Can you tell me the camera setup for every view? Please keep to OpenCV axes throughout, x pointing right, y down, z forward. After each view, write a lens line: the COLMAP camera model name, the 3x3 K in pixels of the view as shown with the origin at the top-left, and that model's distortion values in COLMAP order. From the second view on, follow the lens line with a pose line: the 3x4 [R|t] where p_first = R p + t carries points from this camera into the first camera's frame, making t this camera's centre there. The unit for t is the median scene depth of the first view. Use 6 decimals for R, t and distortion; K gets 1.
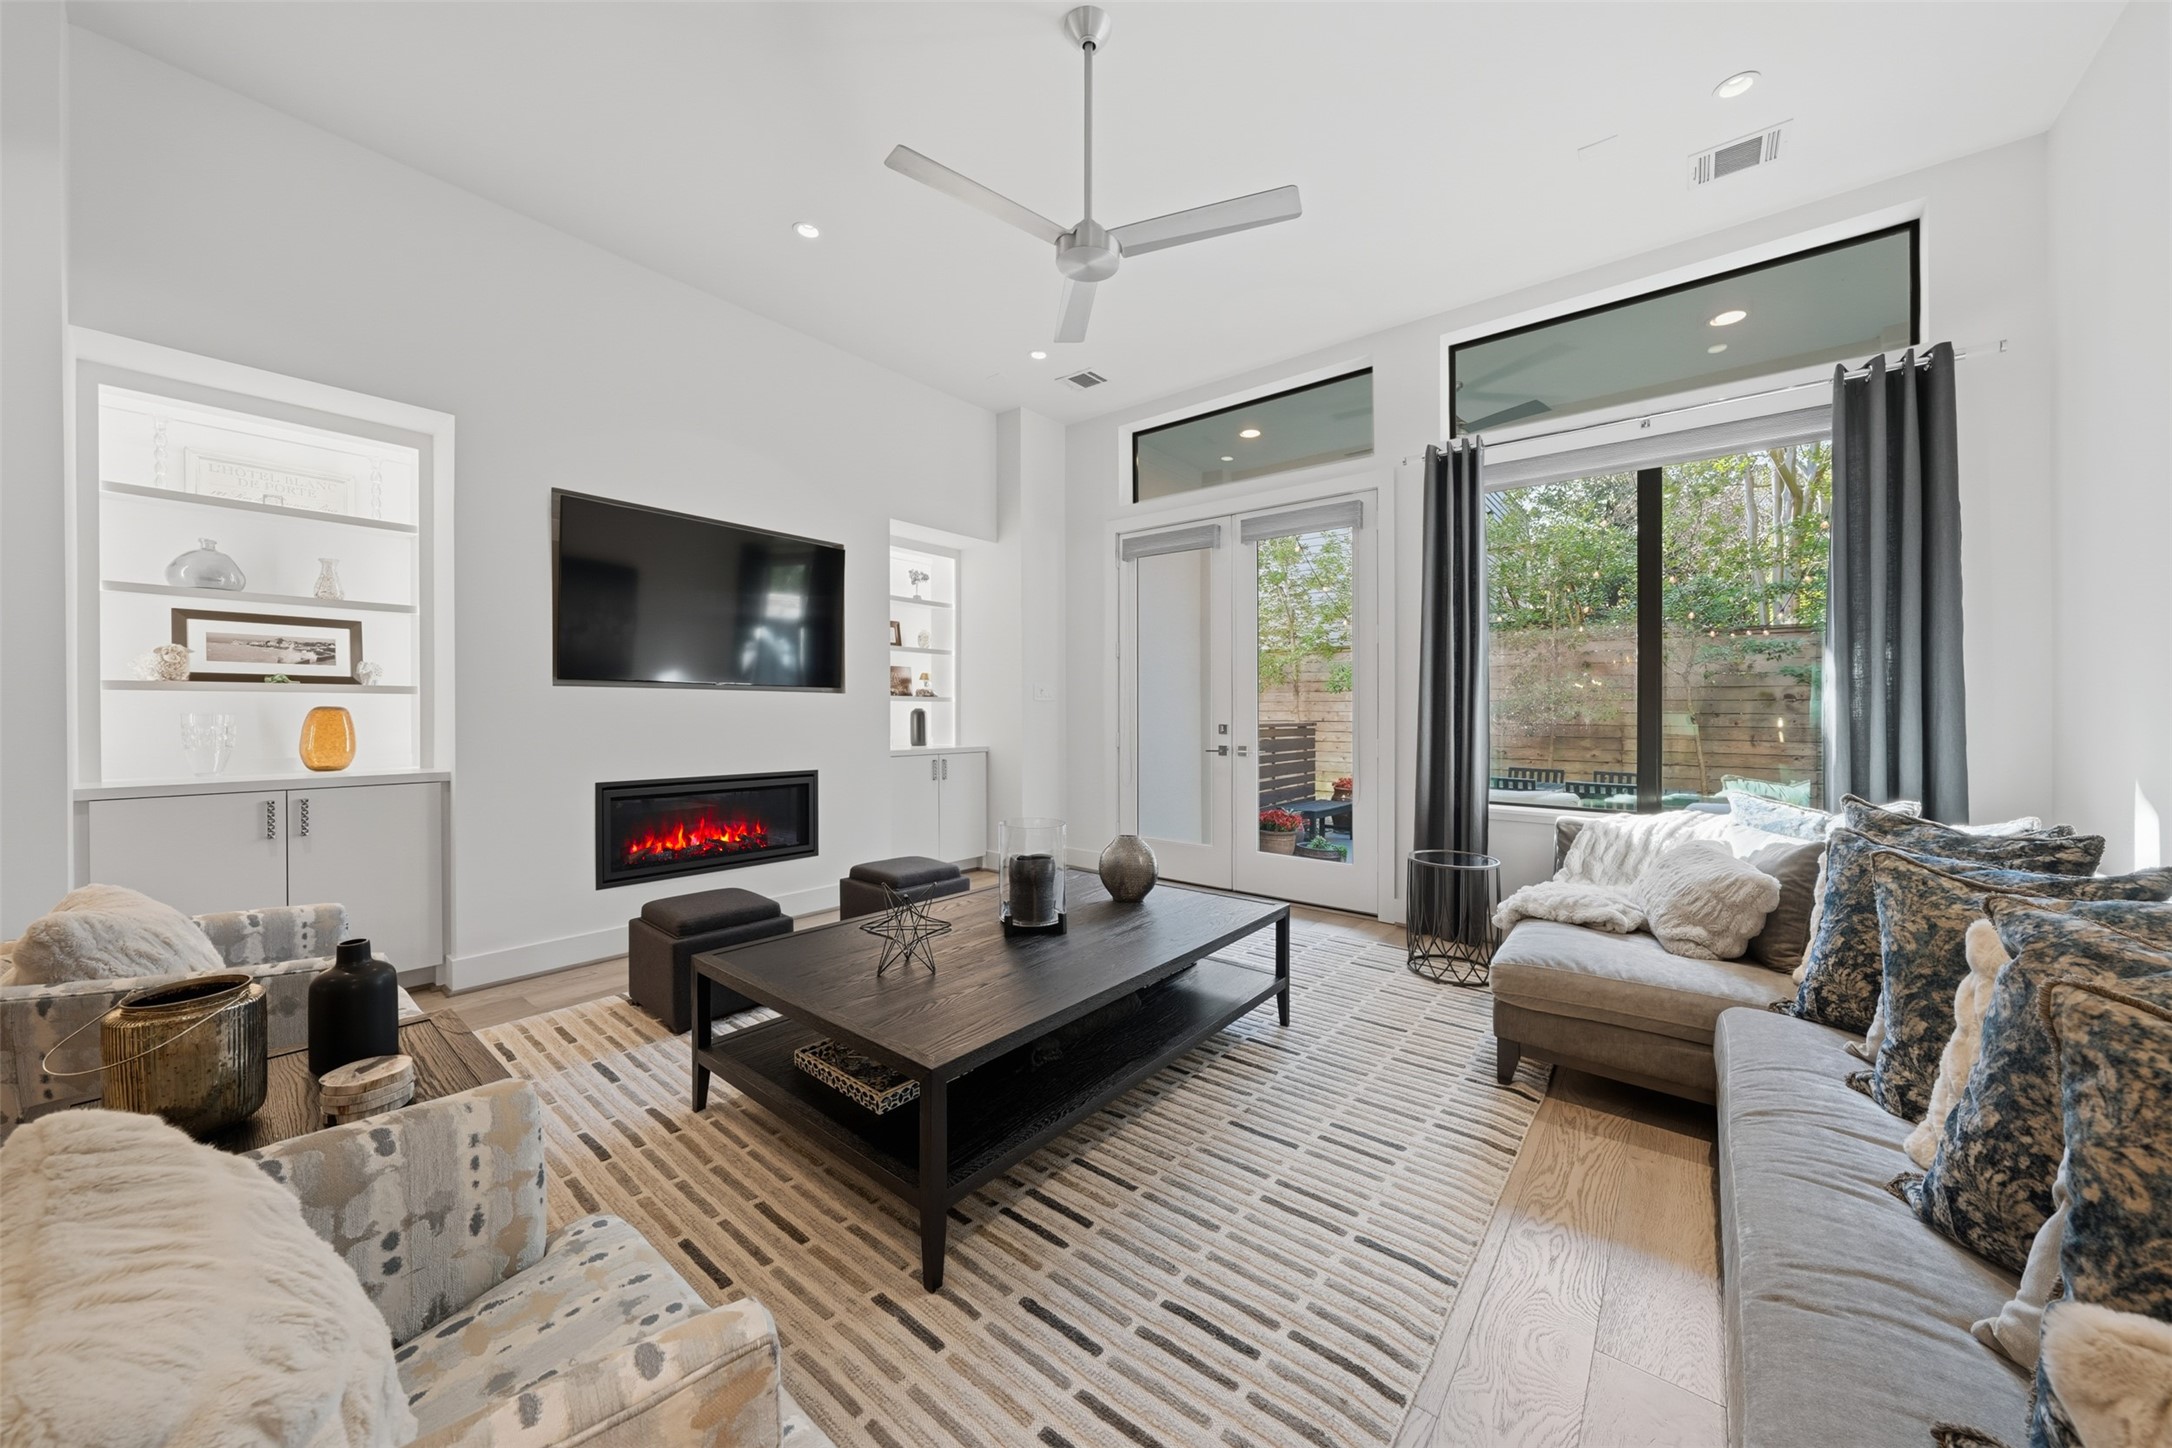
lens RADIAL K [[754.6, 0, 1084.9], [0, 754.6, 717.8], [0, 0, 1]] dist [-0.003111, 0.000602]
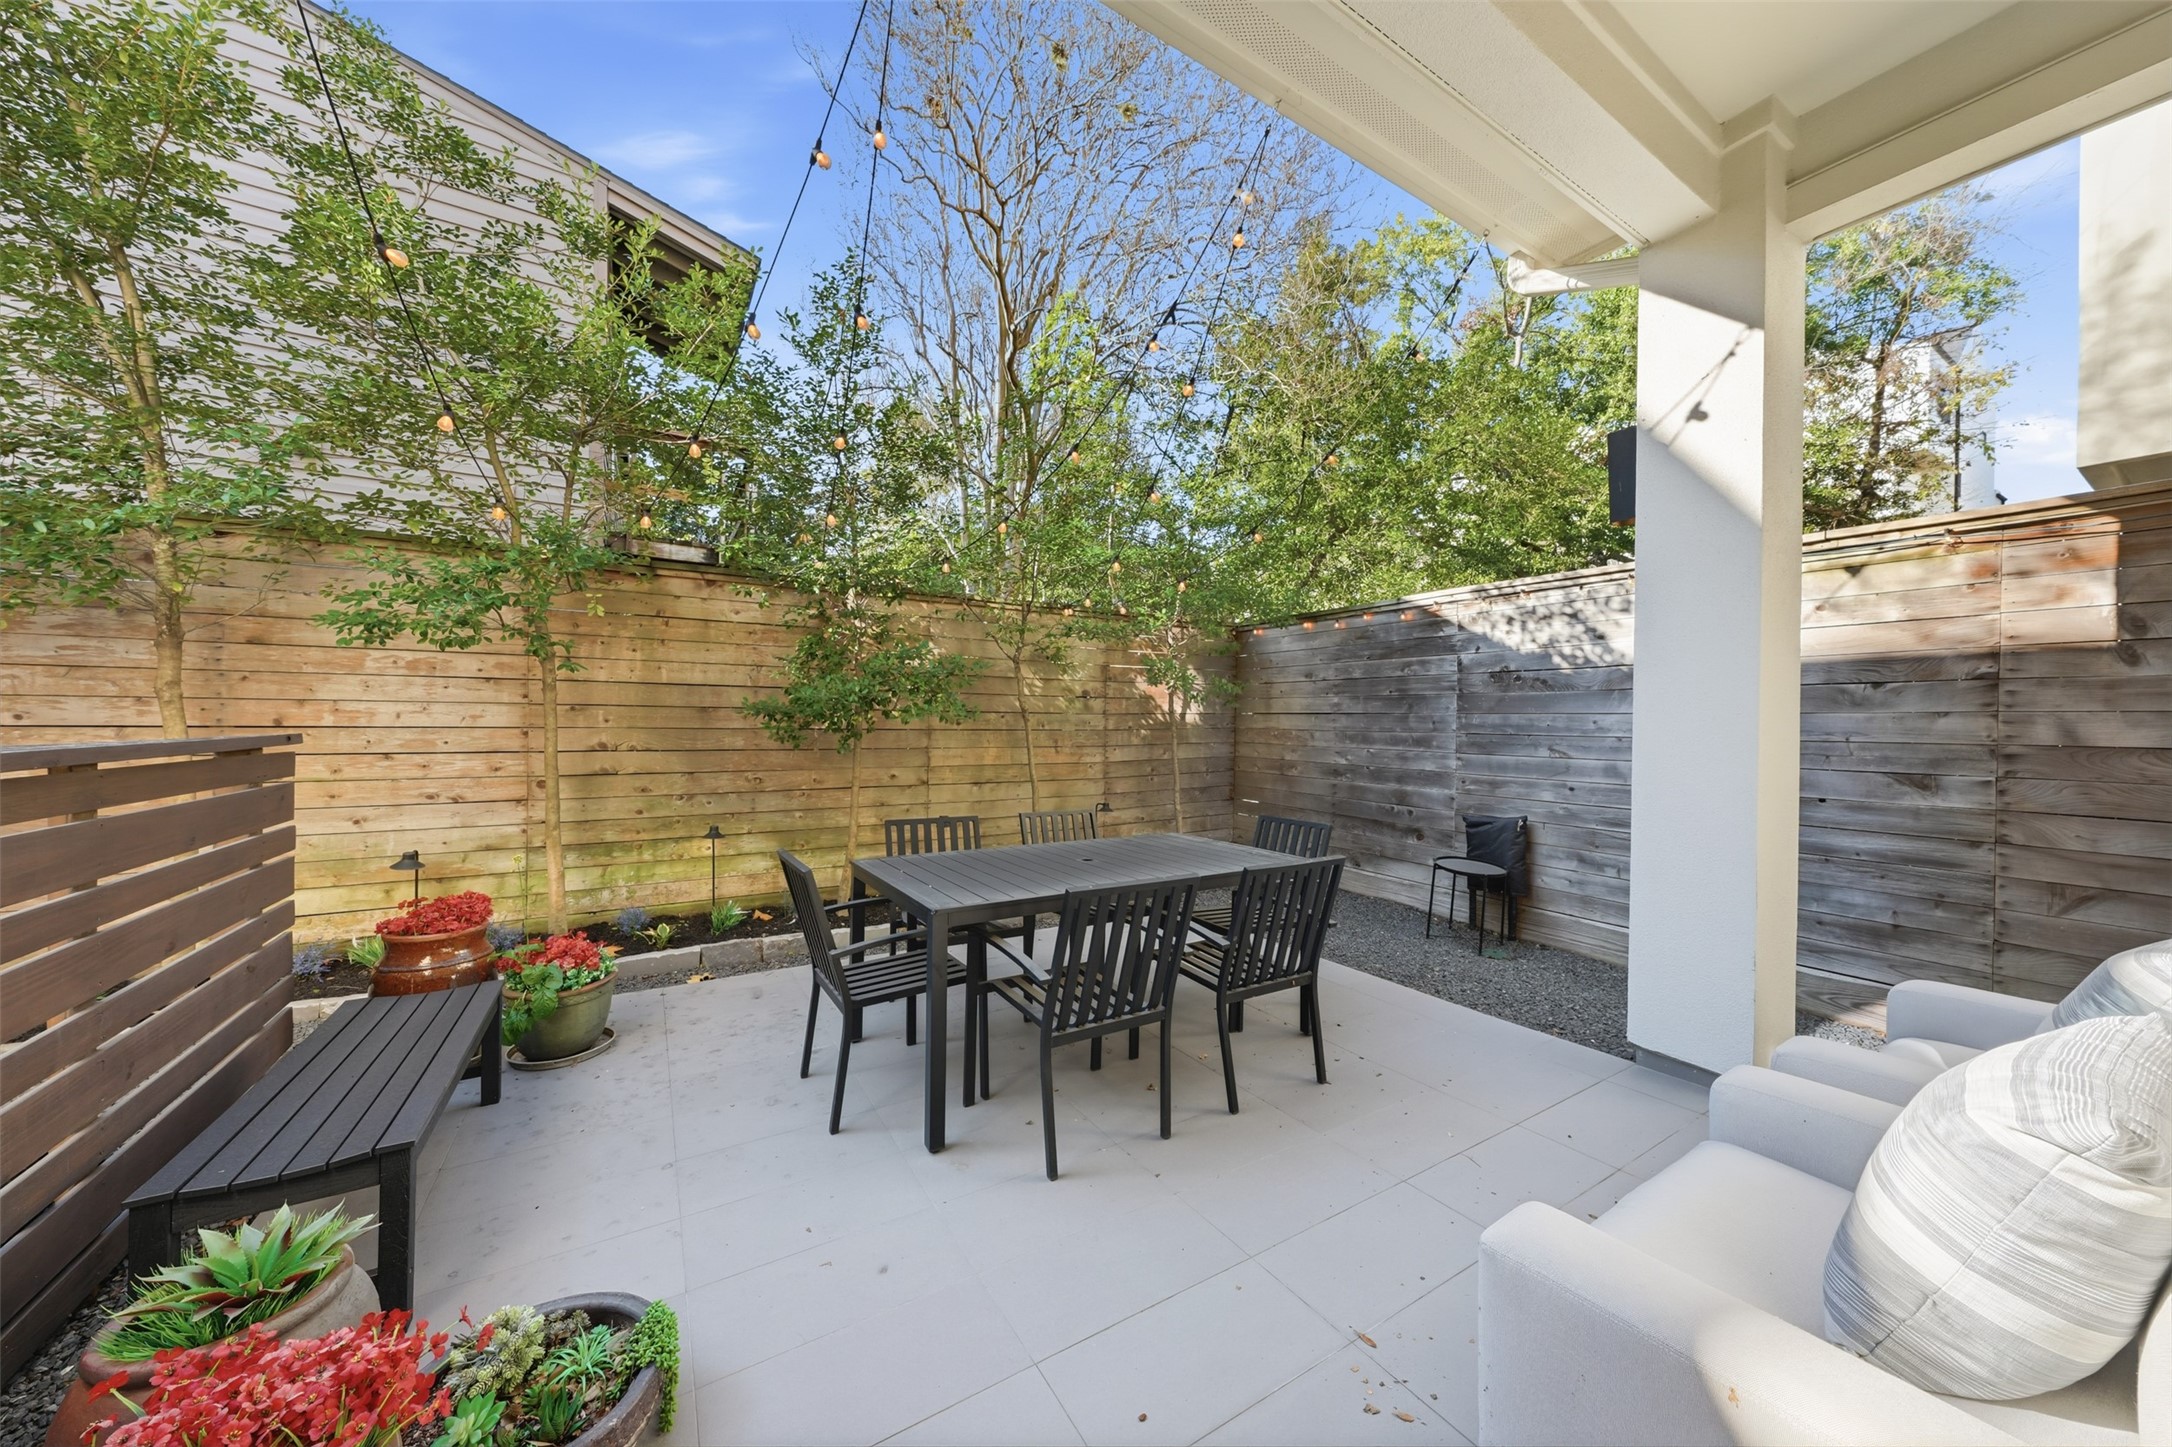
lens RADIAL K [[727.9, 0, 1086.8], [0, 727.9, 721.9], [0, 0, 1]] dist [-0.009351, -0.000149]
pose [[0.335376, -0.003896, 0.942076, 0.121930], [0.001679, 0.999992, 0.003537, 0.001419], [-0.942083, 0.000396, 0.335380, 0.523130]]
